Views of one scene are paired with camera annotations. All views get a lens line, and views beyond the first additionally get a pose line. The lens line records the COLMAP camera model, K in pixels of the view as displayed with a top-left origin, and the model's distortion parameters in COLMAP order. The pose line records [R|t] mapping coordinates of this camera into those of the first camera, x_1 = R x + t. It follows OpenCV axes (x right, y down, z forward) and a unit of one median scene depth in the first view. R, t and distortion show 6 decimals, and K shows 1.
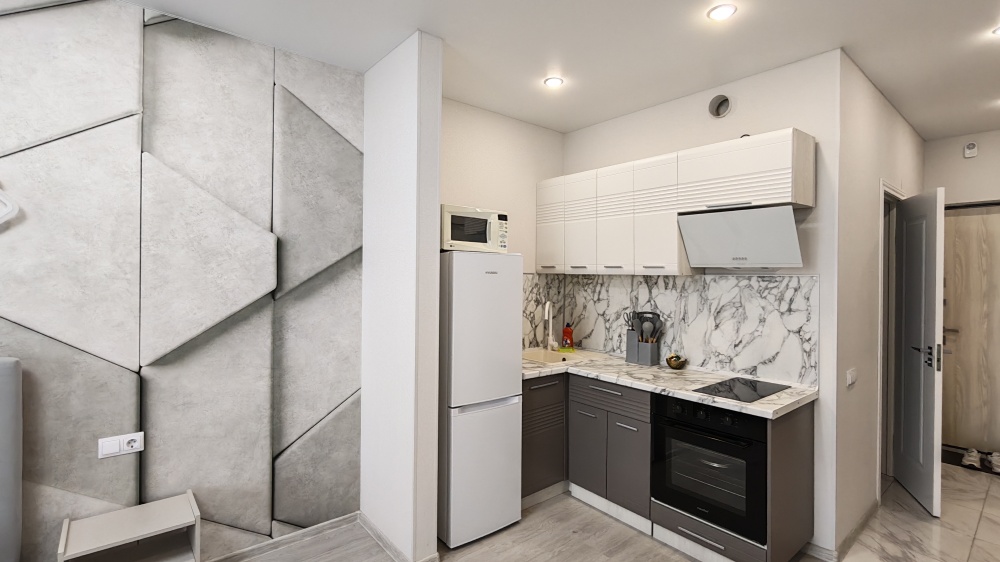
lens RADIAL K [[458.7, 0, 505.4], [0, 458.7, 275.9], [0, 0, 1]] dist [0.003094, -0.002920]
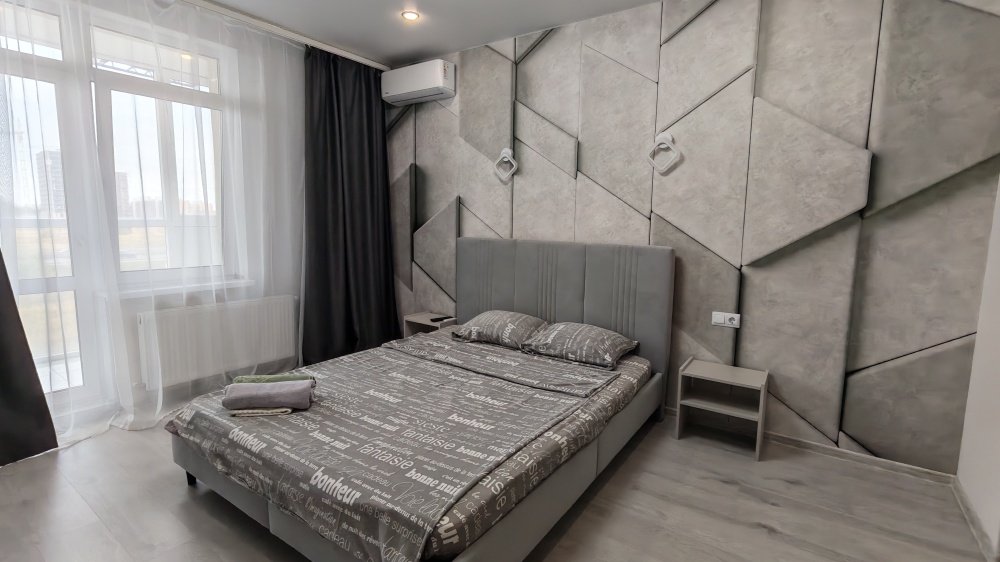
lens RADIAL K [[458.7, 0, 506.6], [0, 458.7, 272.7], [0, 0, 1]] dist [0.003094, -0.002920]
pose [[0.264195, 0.109642, -0.958217, 0.250588], [-0.011425, 0.993803, 0.110564, 0.066608], [0.964402, -0.018263, 0.263810, -0.003029]]
